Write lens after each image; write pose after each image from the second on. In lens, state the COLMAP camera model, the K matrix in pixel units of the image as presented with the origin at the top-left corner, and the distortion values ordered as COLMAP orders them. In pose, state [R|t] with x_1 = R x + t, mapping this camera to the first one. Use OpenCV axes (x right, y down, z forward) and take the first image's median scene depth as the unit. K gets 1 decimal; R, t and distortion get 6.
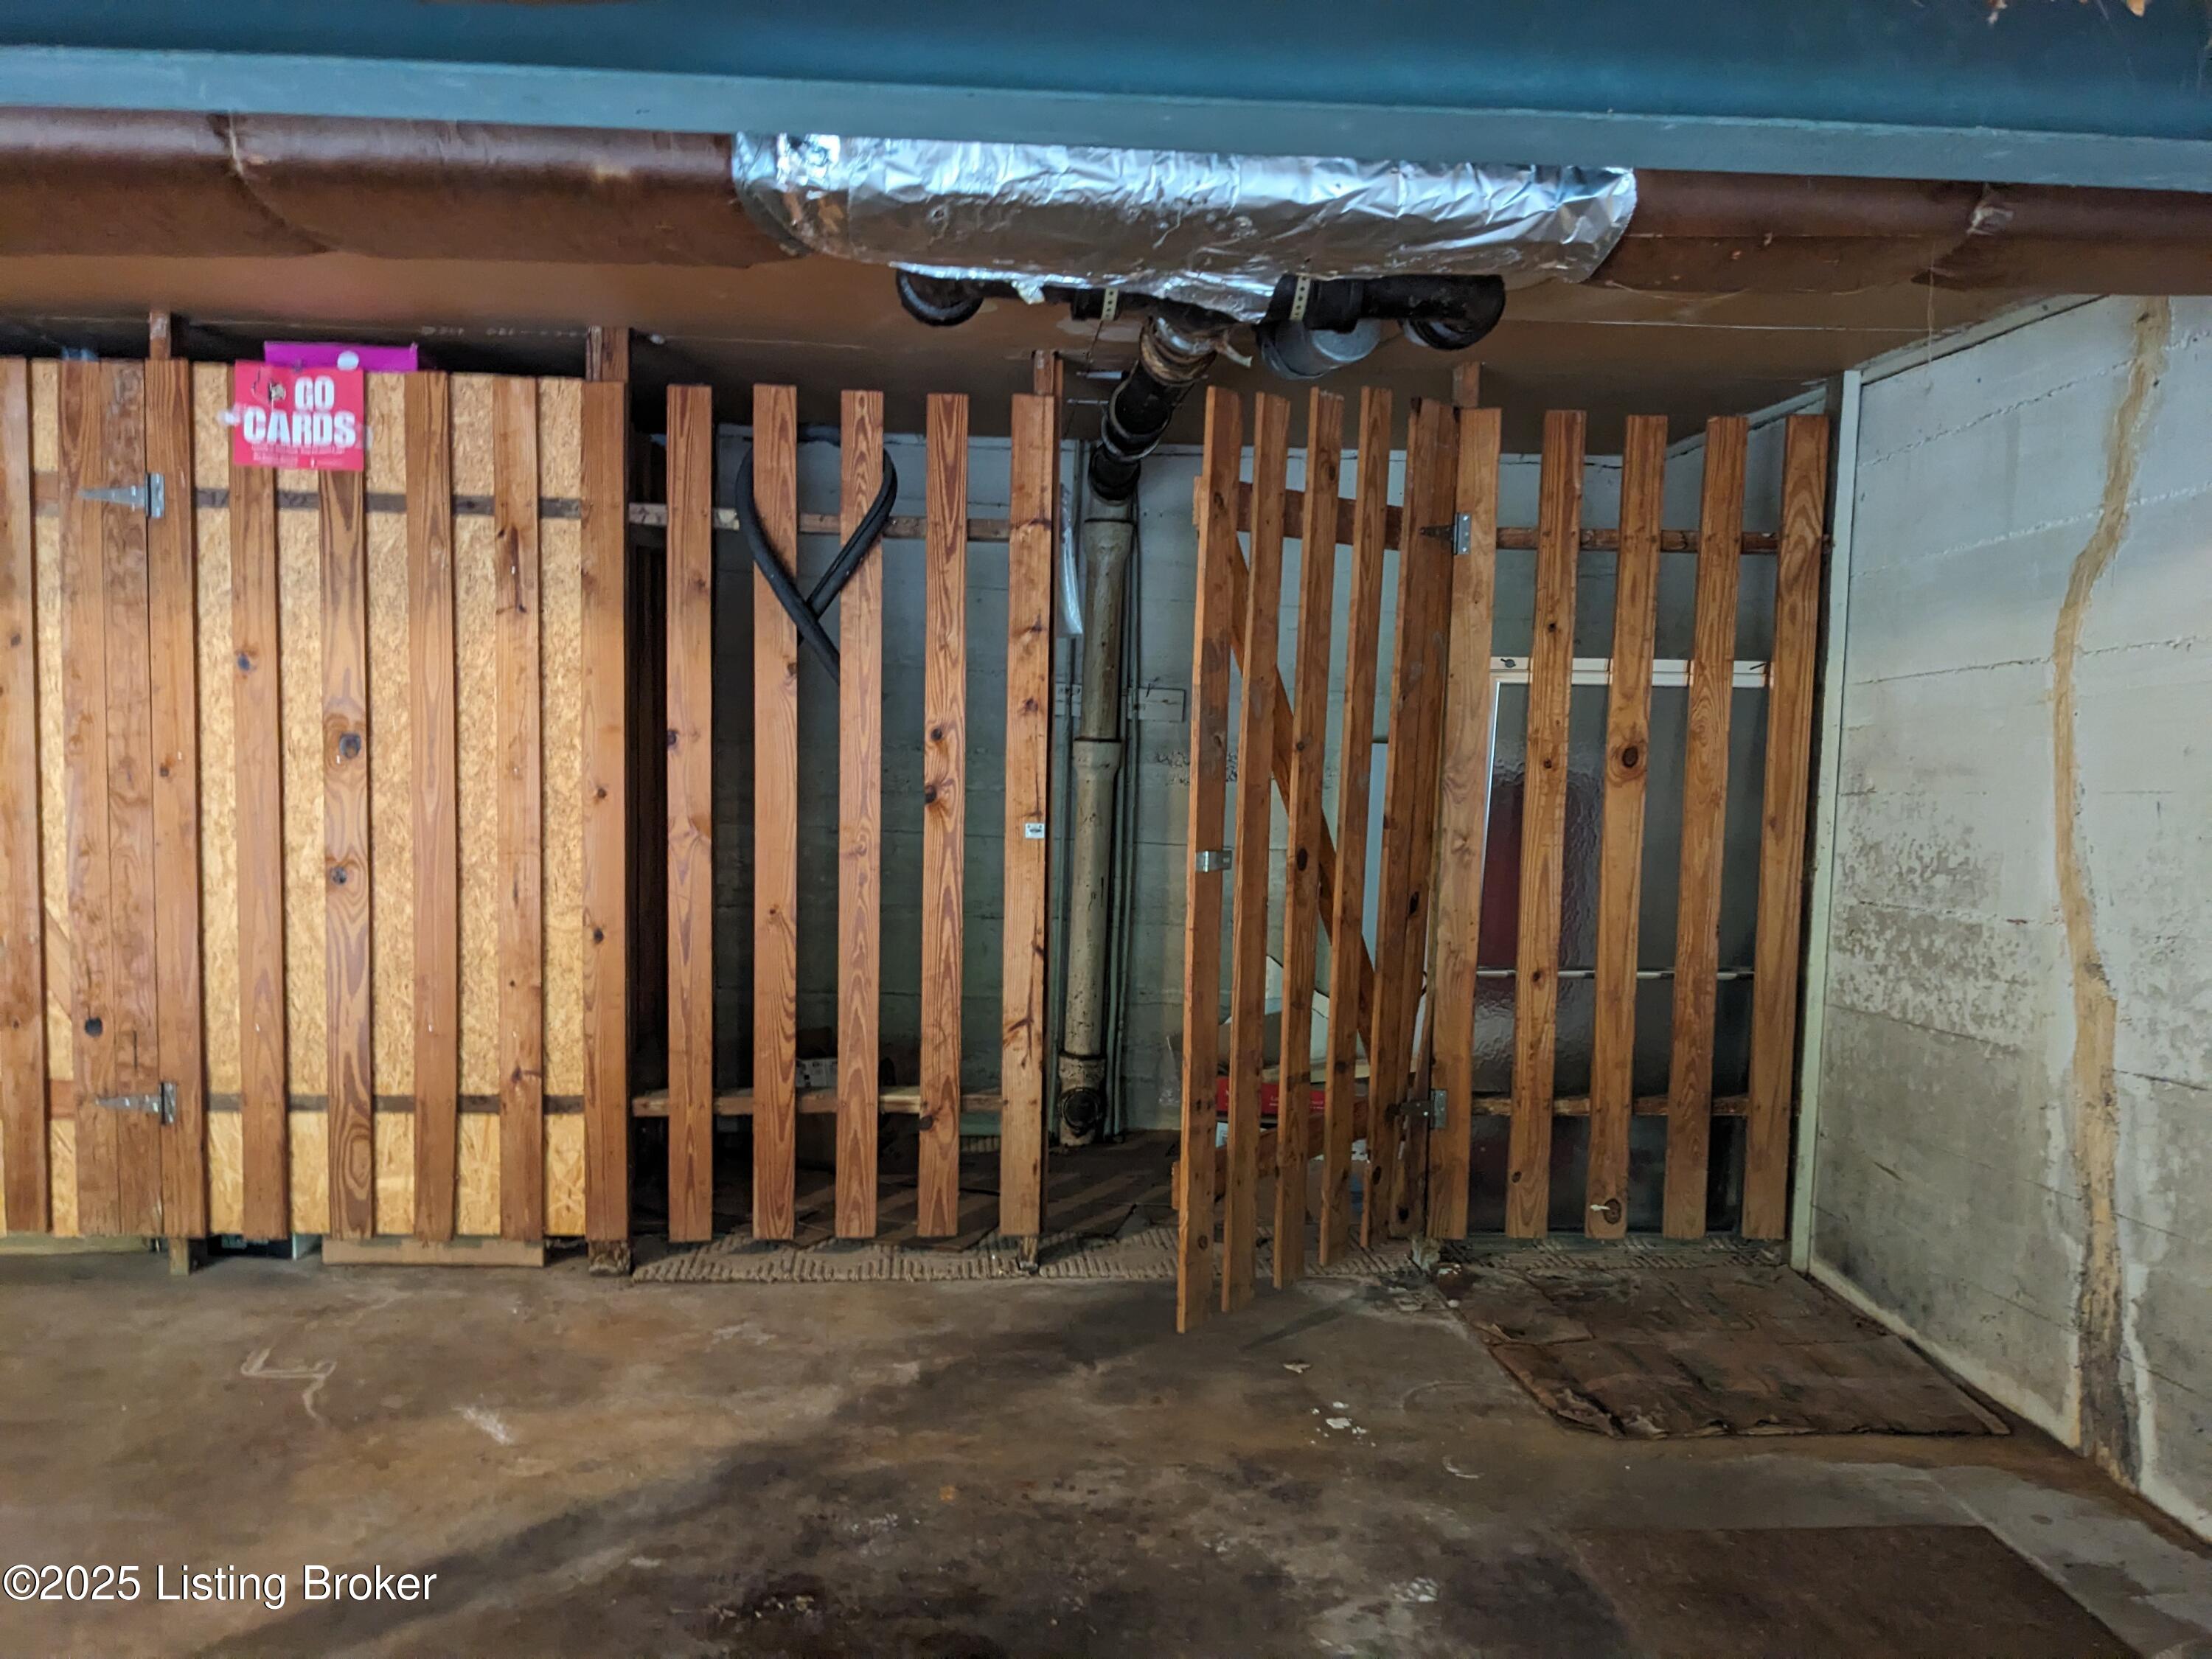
lens RADIAL K [[1778.8, 0, 1111.8], [0, 1778.8, 841.8], [0, 0, 1]] dist [0.063046, -0.085480]
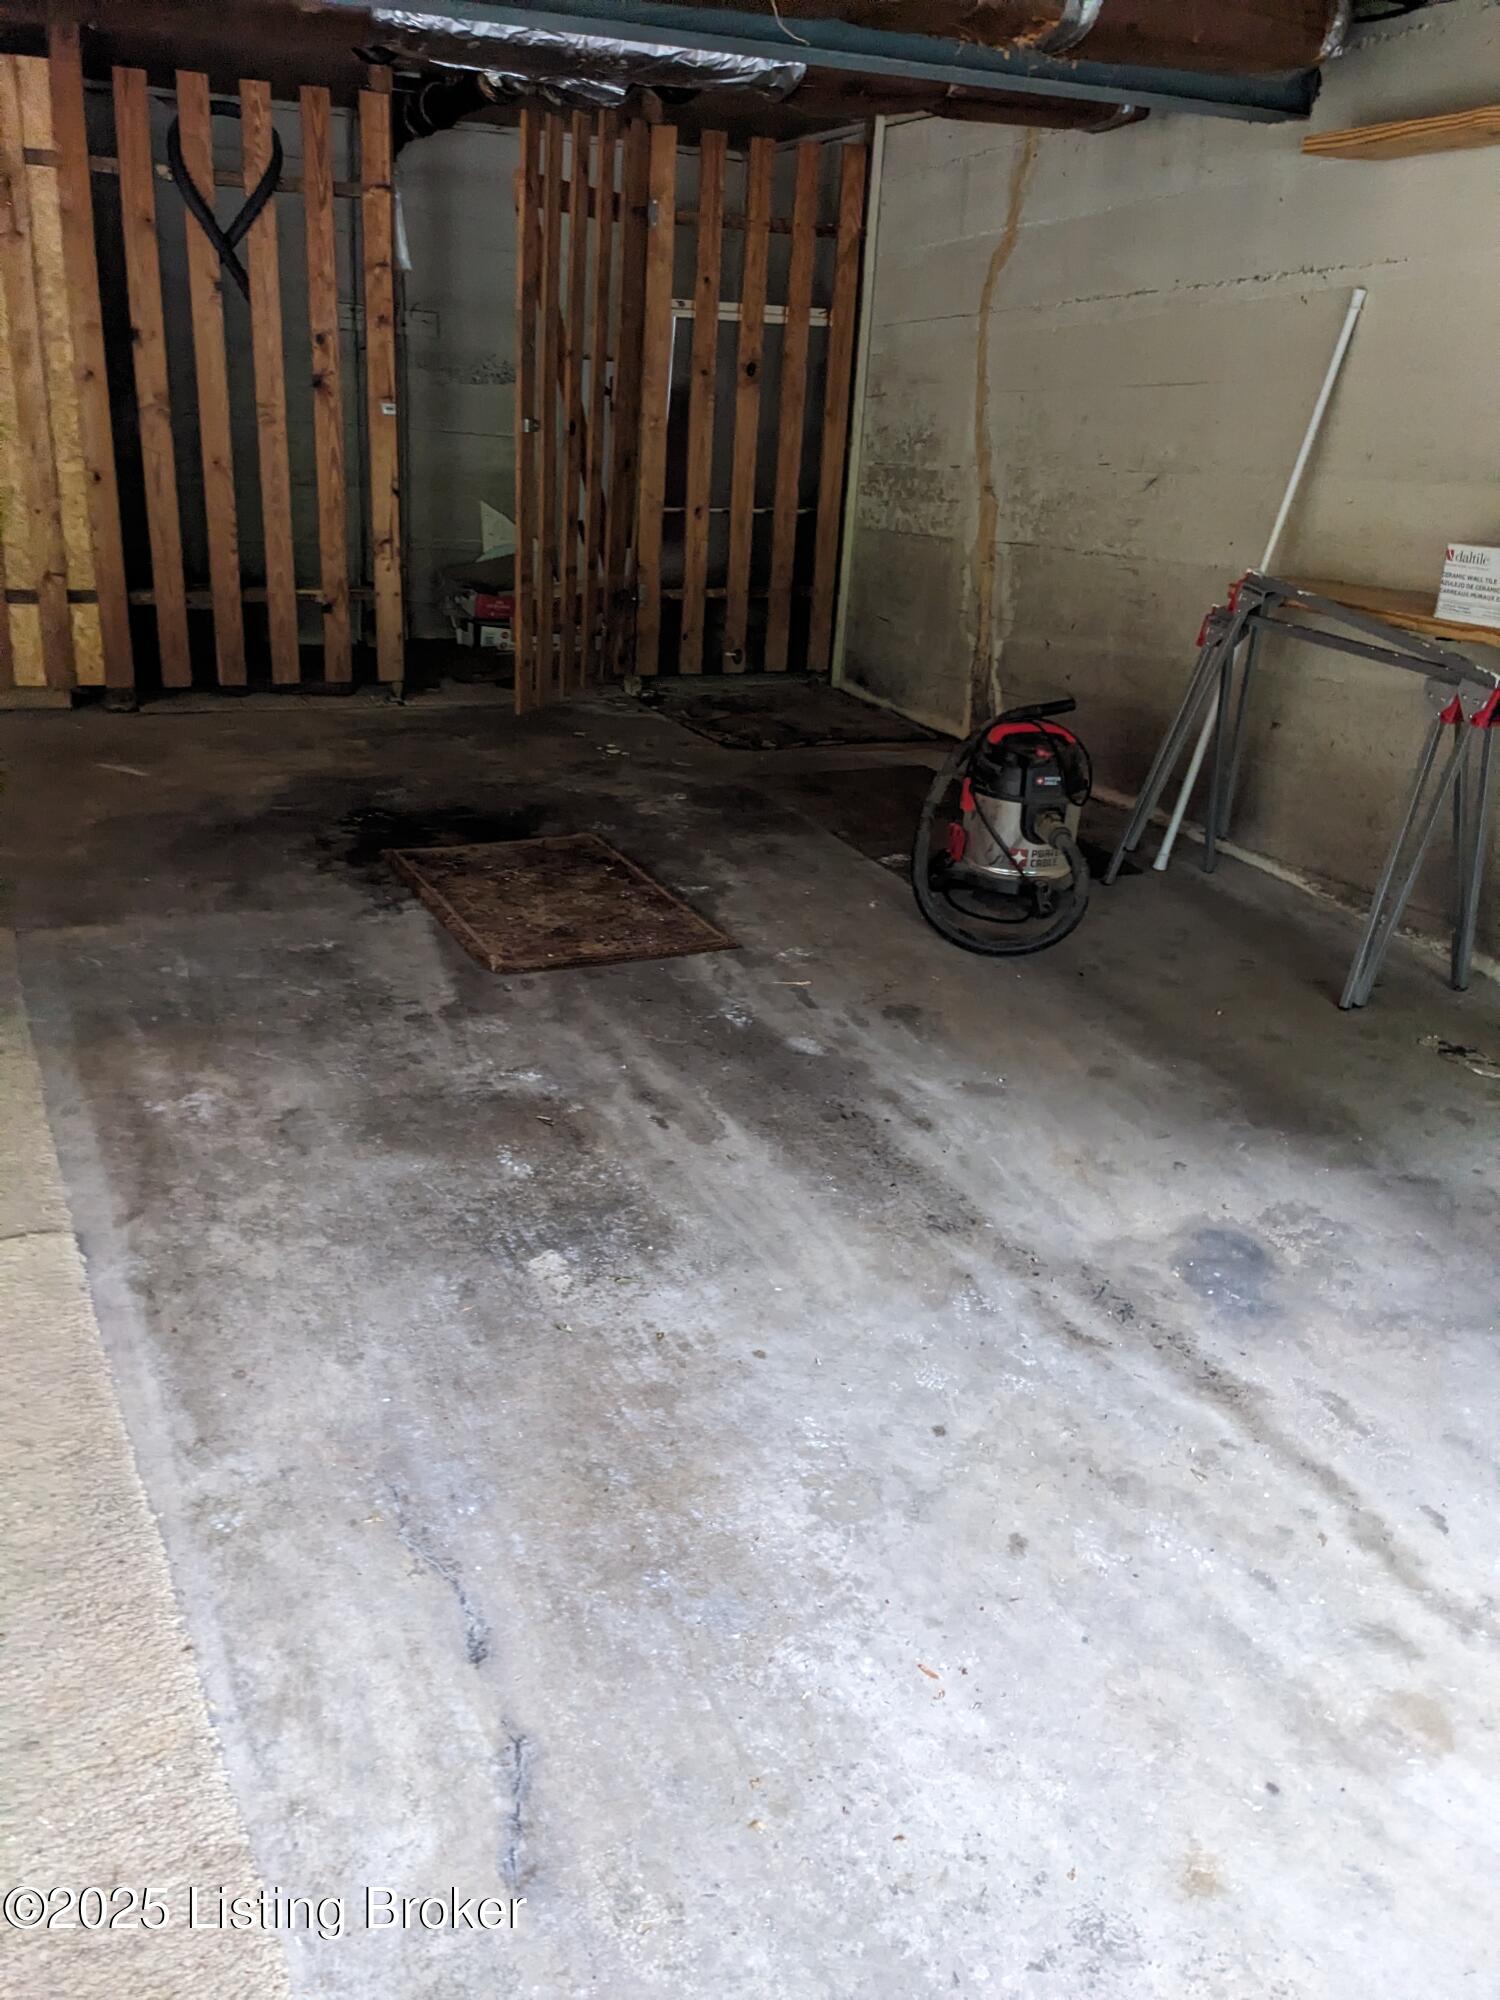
lens RADIAL K [[1608.3, 0, 748.2], [0, 1608.3, 1015.5], [0, 0, 1]] dist [0.063046, -0.085480]
pose [[0.942992, -0.098789, 0.317815, -0.251741], [-0.005669, 0.950024, 0.312125, 0.052948], [-0.332766, -0.296133, 0.895305, -0.523802]]
